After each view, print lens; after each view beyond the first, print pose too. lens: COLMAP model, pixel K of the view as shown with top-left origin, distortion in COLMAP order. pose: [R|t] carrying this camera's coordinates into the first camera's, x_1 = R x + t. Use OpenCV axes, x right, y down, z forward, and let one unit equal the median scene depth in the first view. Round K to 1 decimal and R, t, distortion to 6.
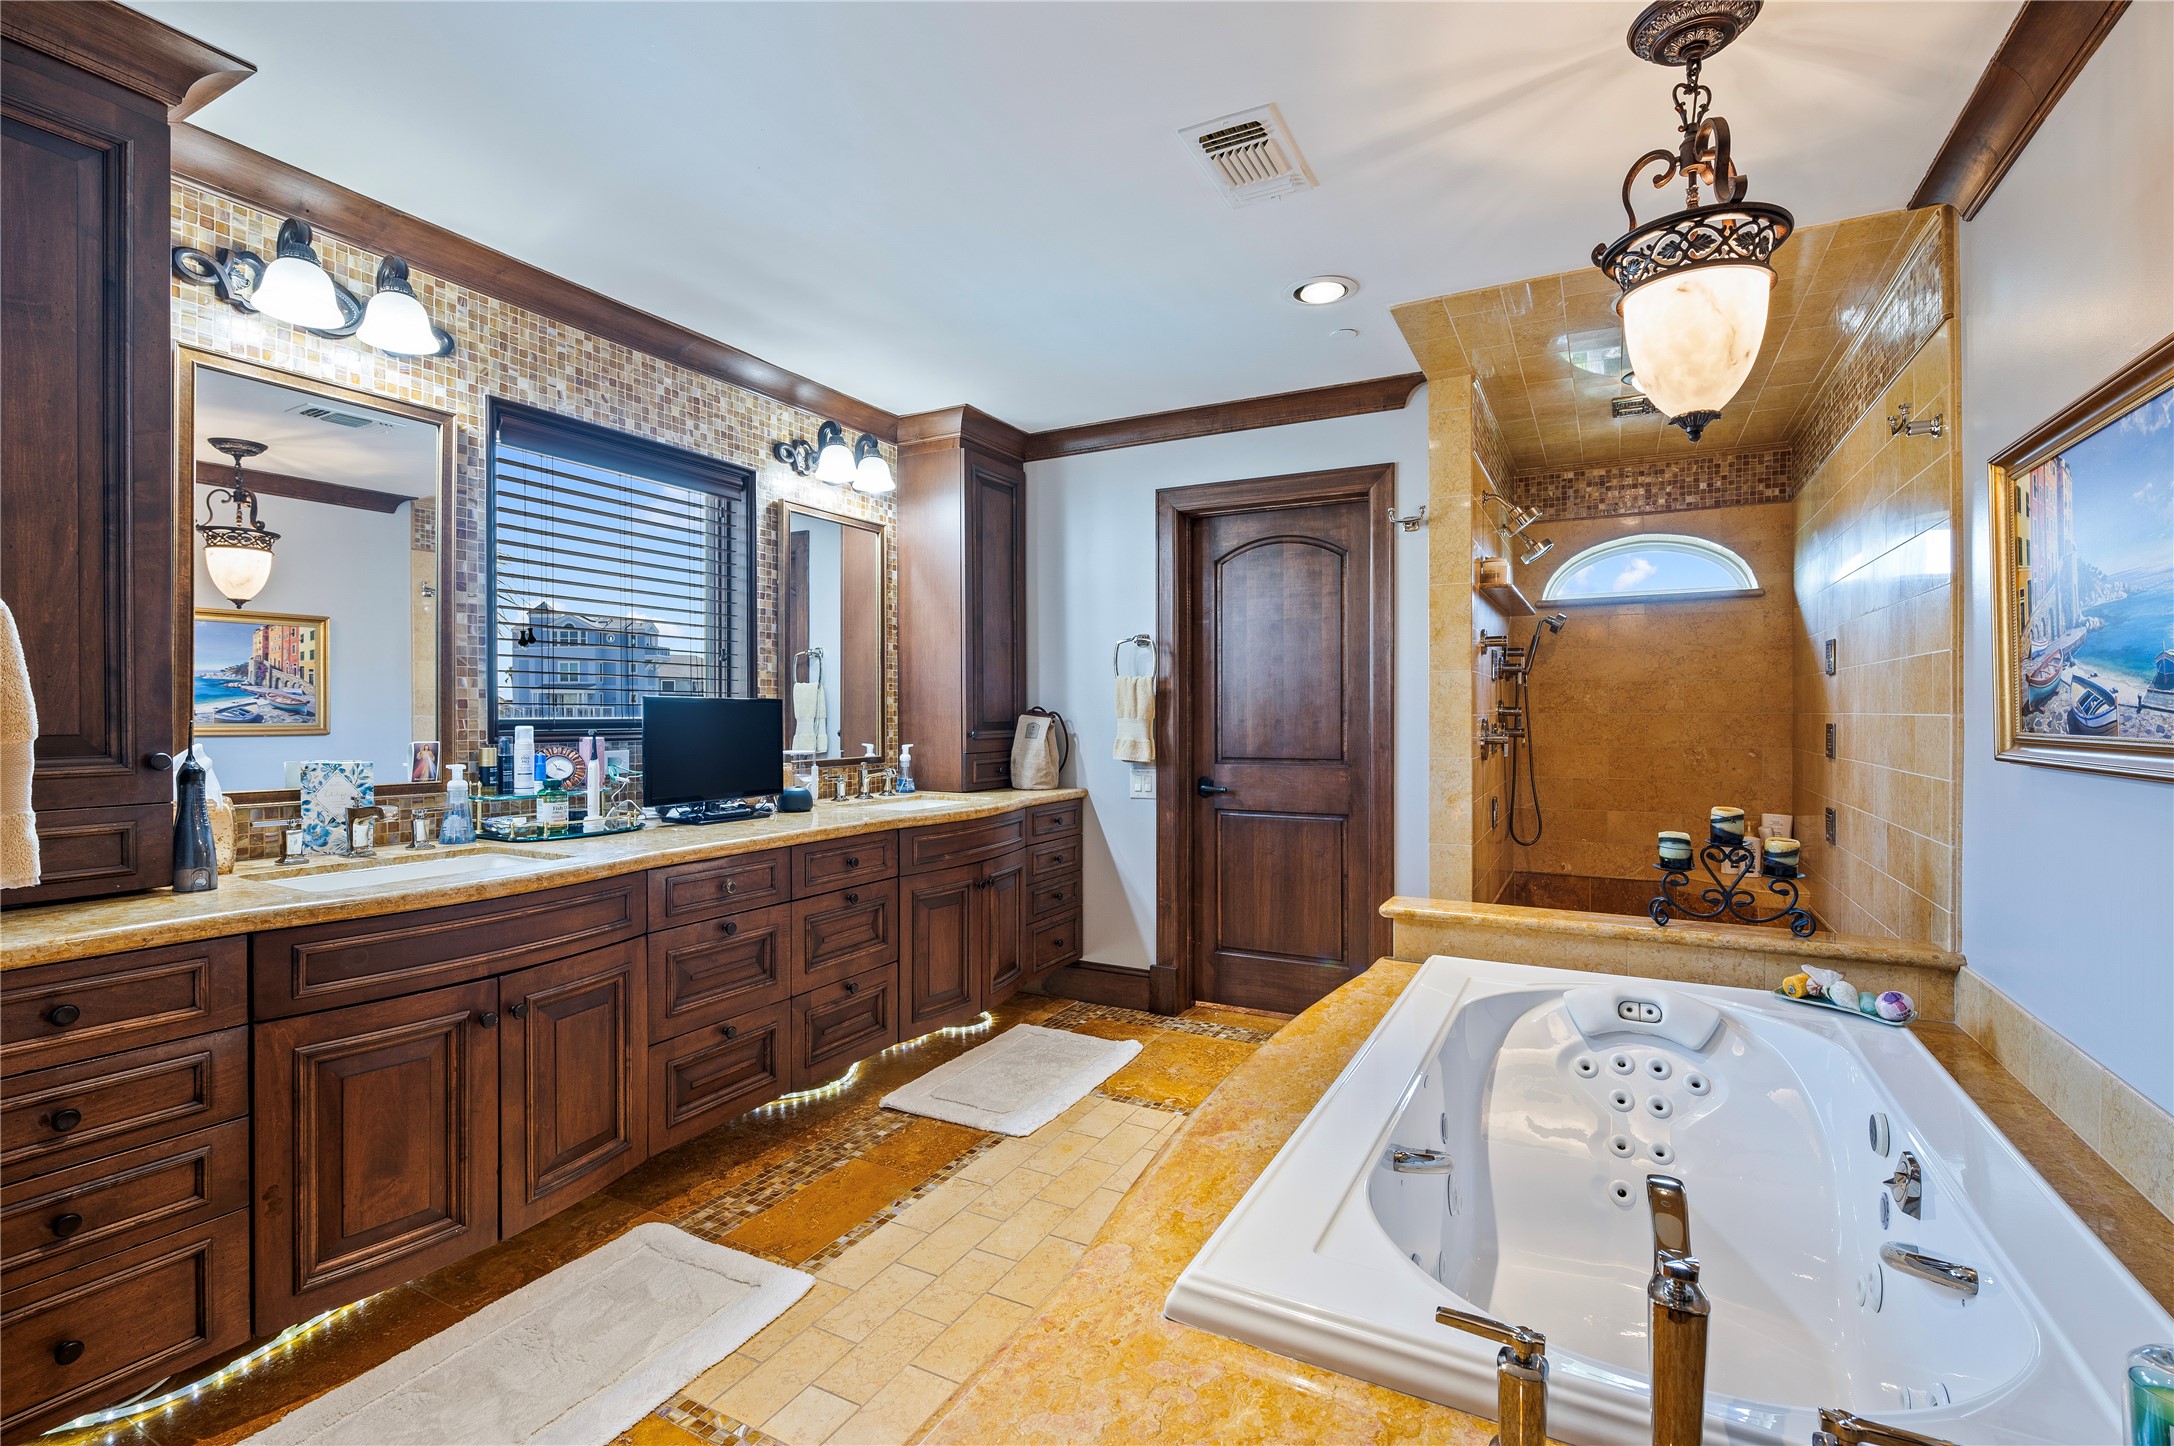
lens RADIAL K [[975.3, 0, 1087.1], [0, 975.3, 718.7], [0, 0, 1]] dist [-0.034410, 0.000328]
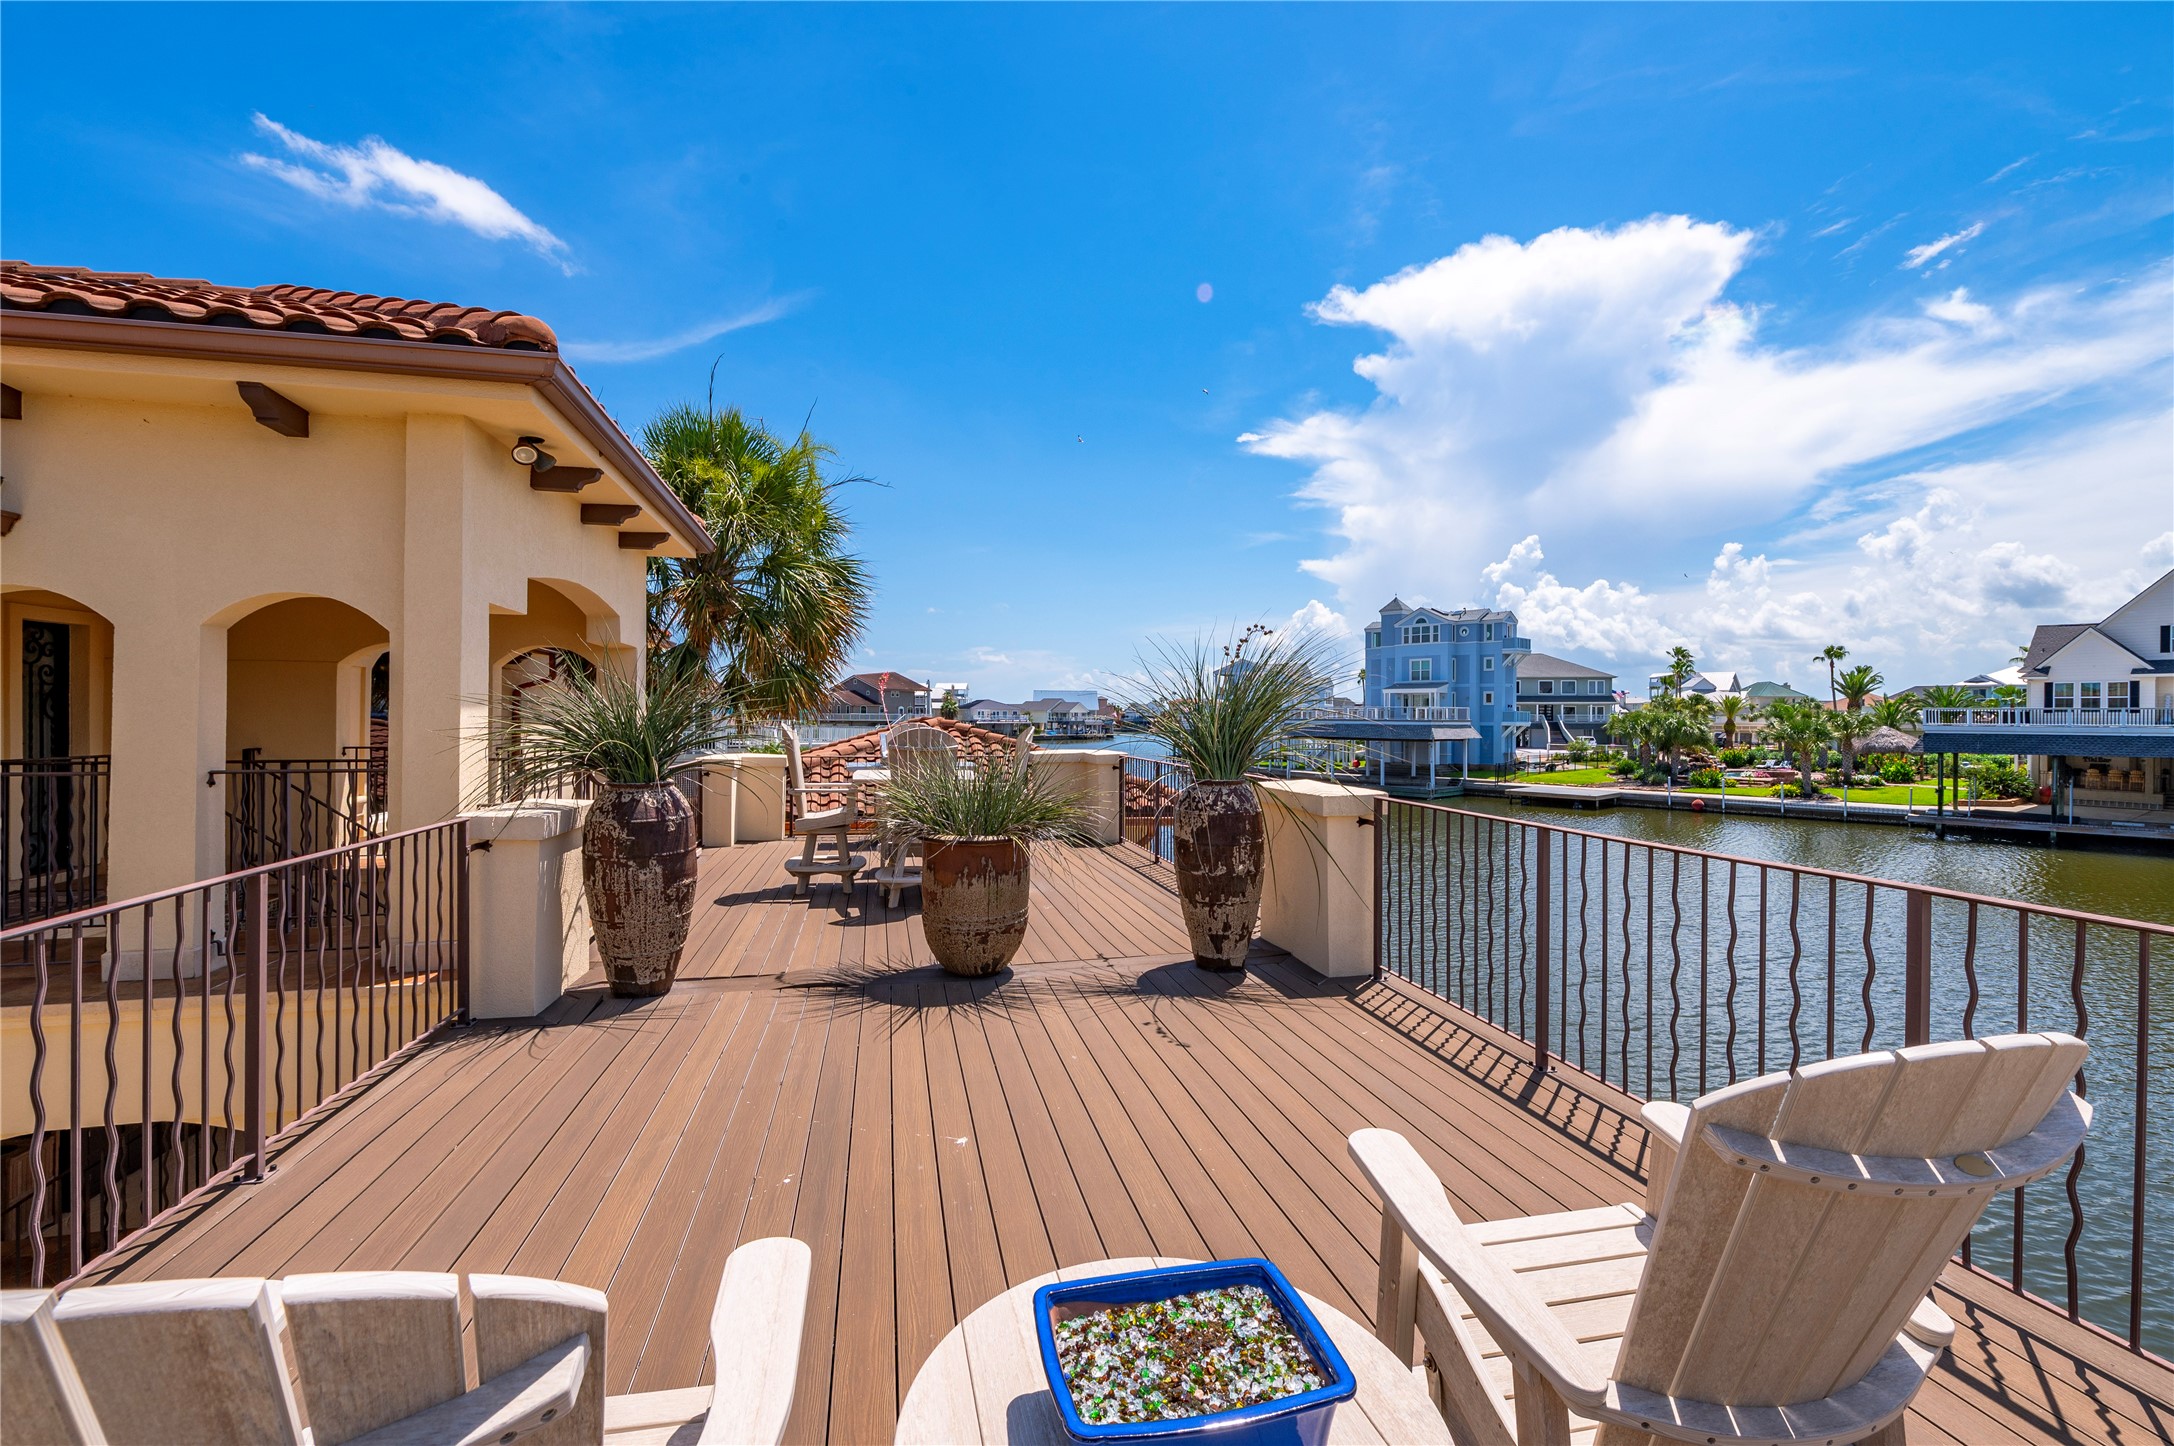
lens RADIAL K [[929.1, 0, 1087.1], [0, 929.1, 721.5], [0, 0, 1]] dist [-0.000908, -0.000866]
pose [[0.659250, 0.001718, -0.751922, -0.062717], [0.000579, 0.999996, 0.002793, 0.000421], [0.751924, -0.002277, 0.659246, 0.143119]]
